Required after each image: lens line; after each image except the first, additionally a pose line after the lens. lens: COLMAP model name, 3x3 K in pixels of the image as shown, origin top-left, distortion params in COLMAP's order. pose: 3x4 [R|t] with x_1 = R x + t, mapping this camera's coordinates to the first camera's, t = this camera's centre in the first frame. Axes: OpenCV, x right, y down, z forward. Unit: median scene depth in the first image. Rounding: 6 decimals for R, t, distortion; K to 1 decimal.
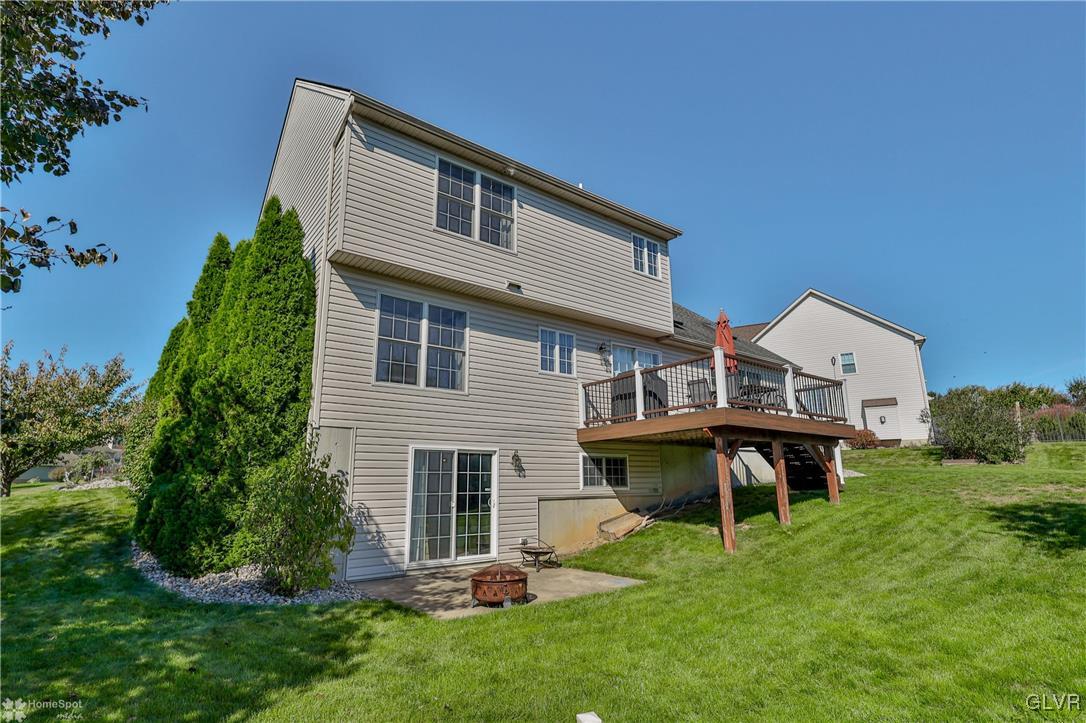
lens RADIAL K [[542.6, 0, 543.8], [0, 542.6, 359.4], [0, 0, 1]] dist [0.016373, -0.000323]
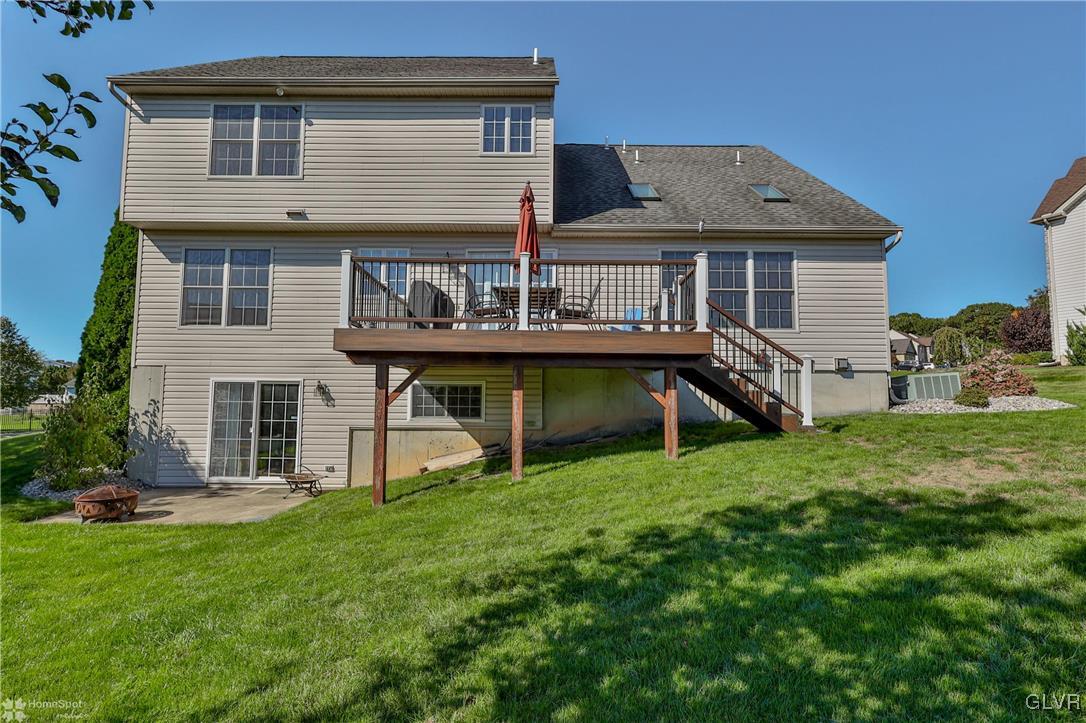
lens RADIAL K [[542.6, 0, 543.9], [0, 542.6, 364.9], [0, 0, 1]] dist [0.016373, -0.000323]
pose [[0.777038, -0.038905, -0.628250, 0.946117], [0.126111, 0.987473, 0.094828, 0.101703], [0.616691, -0.152914, 0.772210, 0.509841]]
